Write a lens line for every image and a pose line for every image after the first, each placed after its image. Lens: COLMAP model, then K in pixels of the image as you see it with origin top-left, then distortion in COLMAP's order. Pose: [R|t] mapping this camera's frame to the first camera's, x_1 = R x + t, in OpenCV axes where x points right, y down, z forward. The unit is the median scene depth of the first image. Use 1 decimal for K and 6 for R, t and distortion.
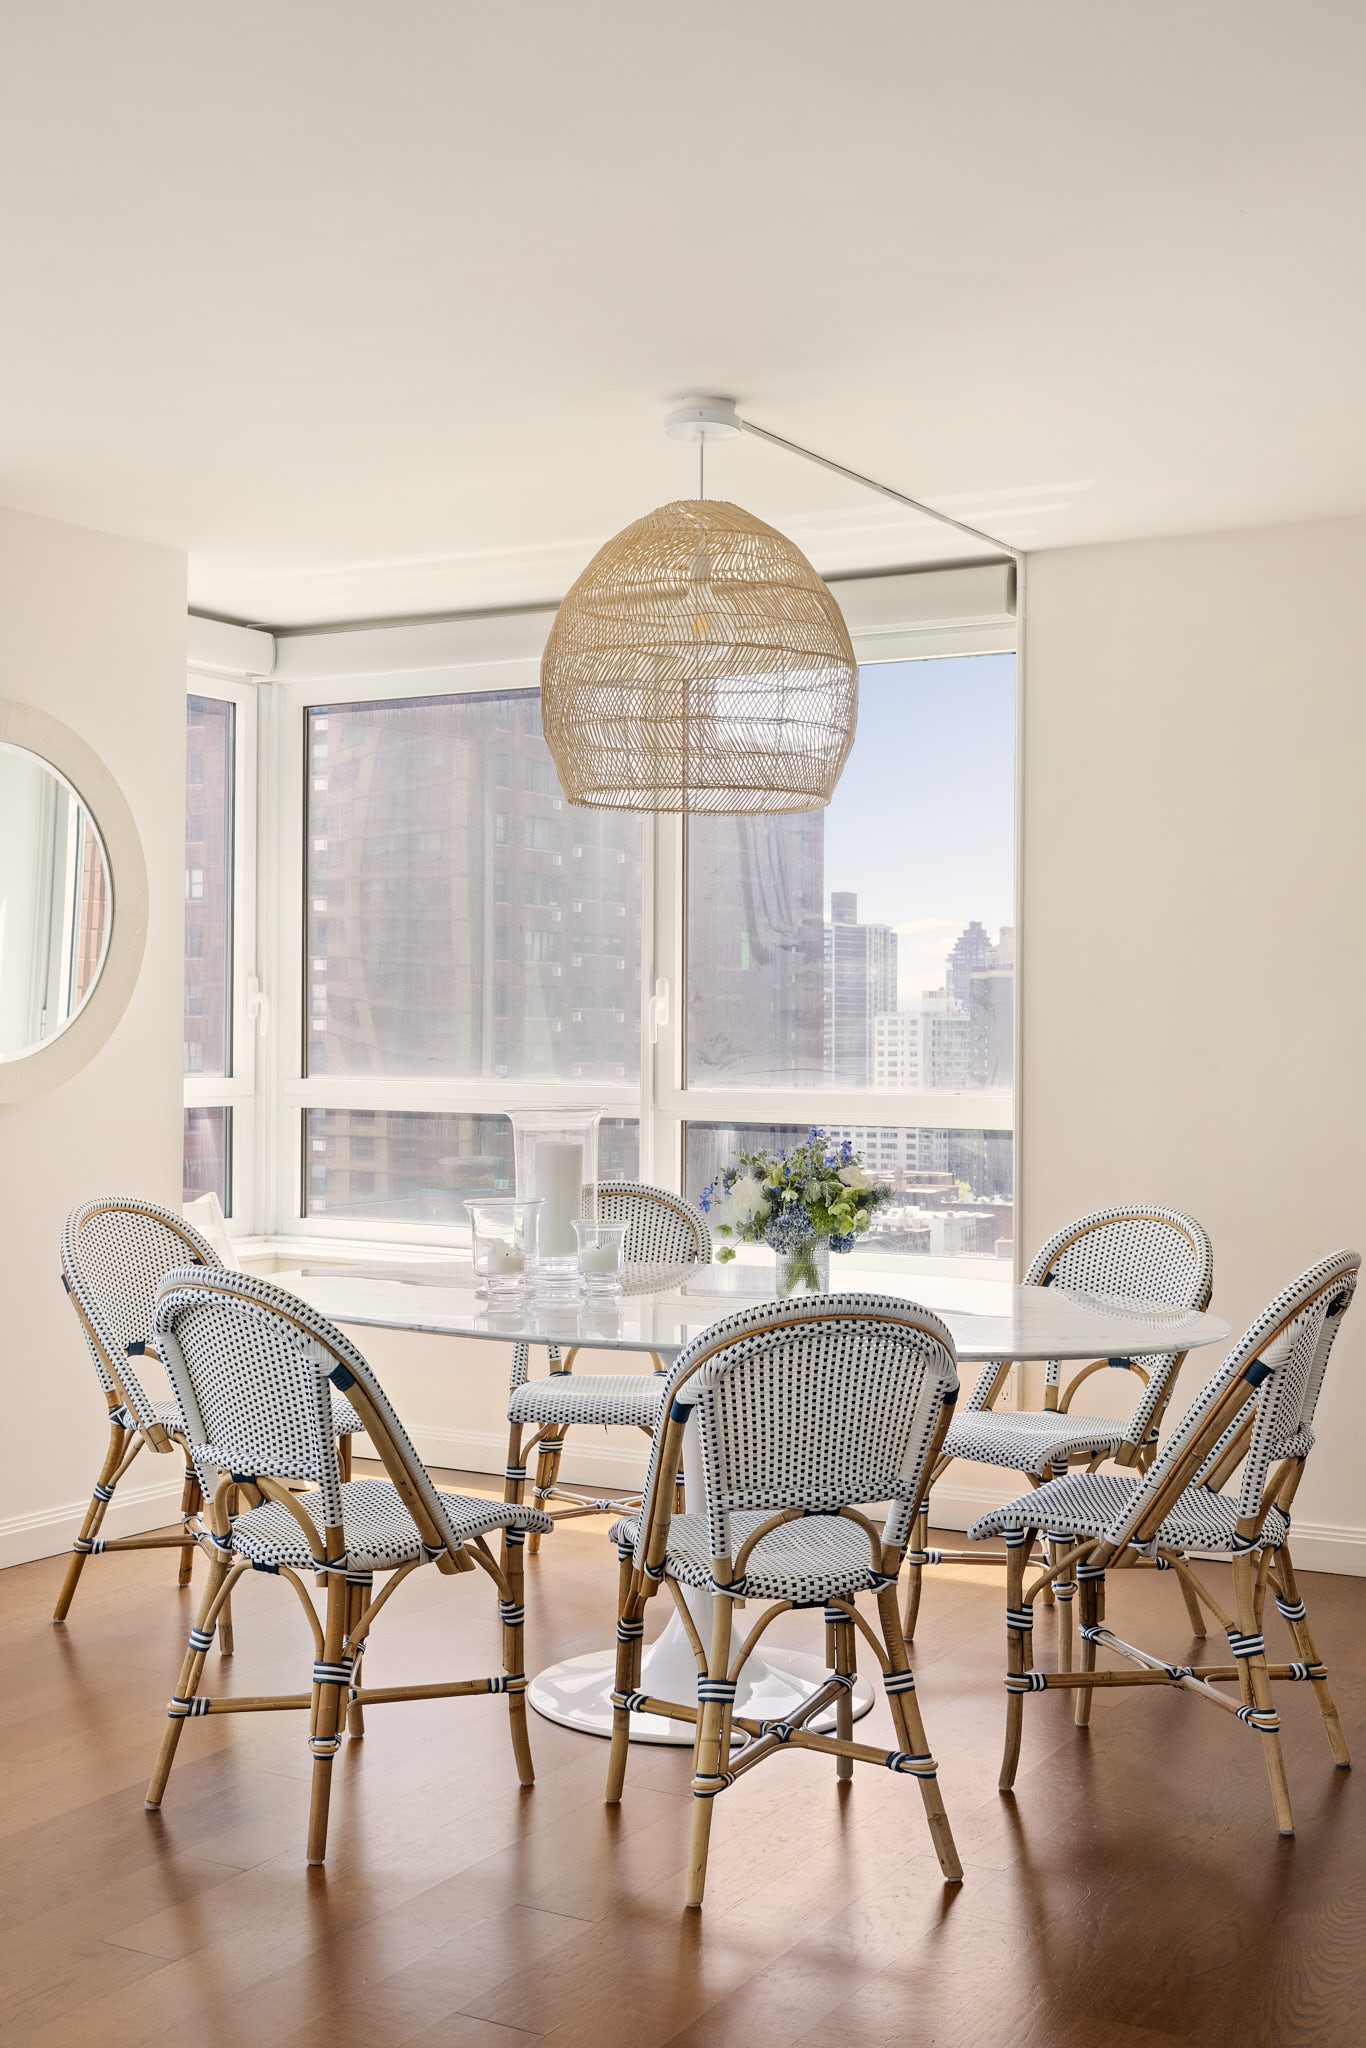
lens RADIAL K [[2446.0, 0, 702.7], [0, 2446.0, 1041.2], [0, 0, 1]] dist [0.059903, 0.000000]
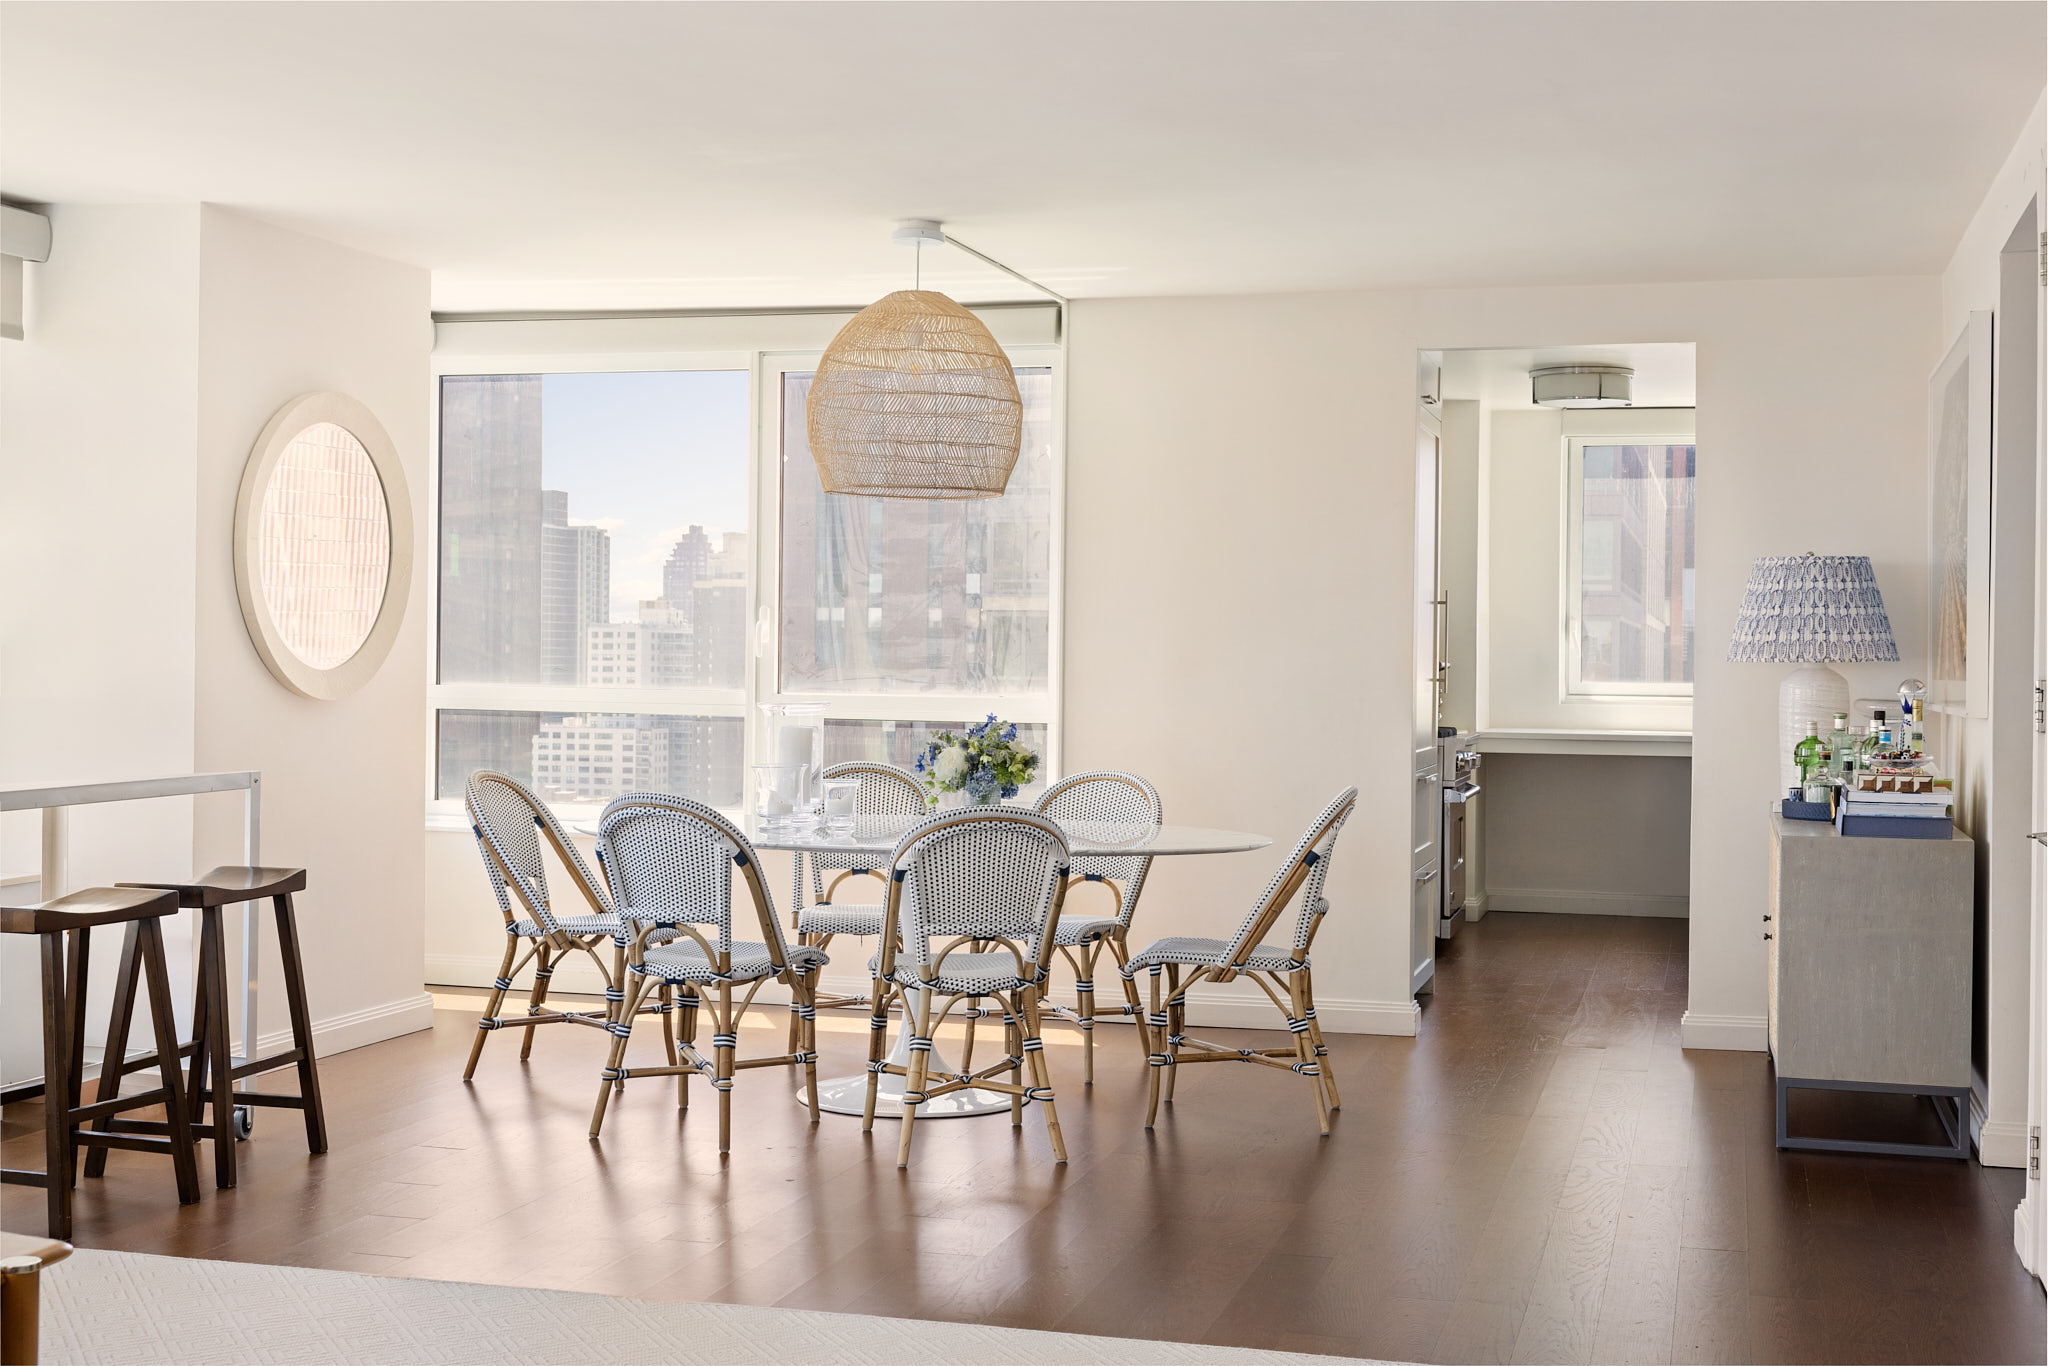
lens RADIAL K [[2668.2, 0, 1006.3], [0, 2668.2, 674.5], [0, 0, 1]] dist [0.141526, 0.000000]
pose [[0.973859, 0.004109, 0.227116, -0.238406], [-0.005700, 0.999964, 0.006350, 0.000426], [-0.227082, -0.007479, 0.973847, -0.440354]]
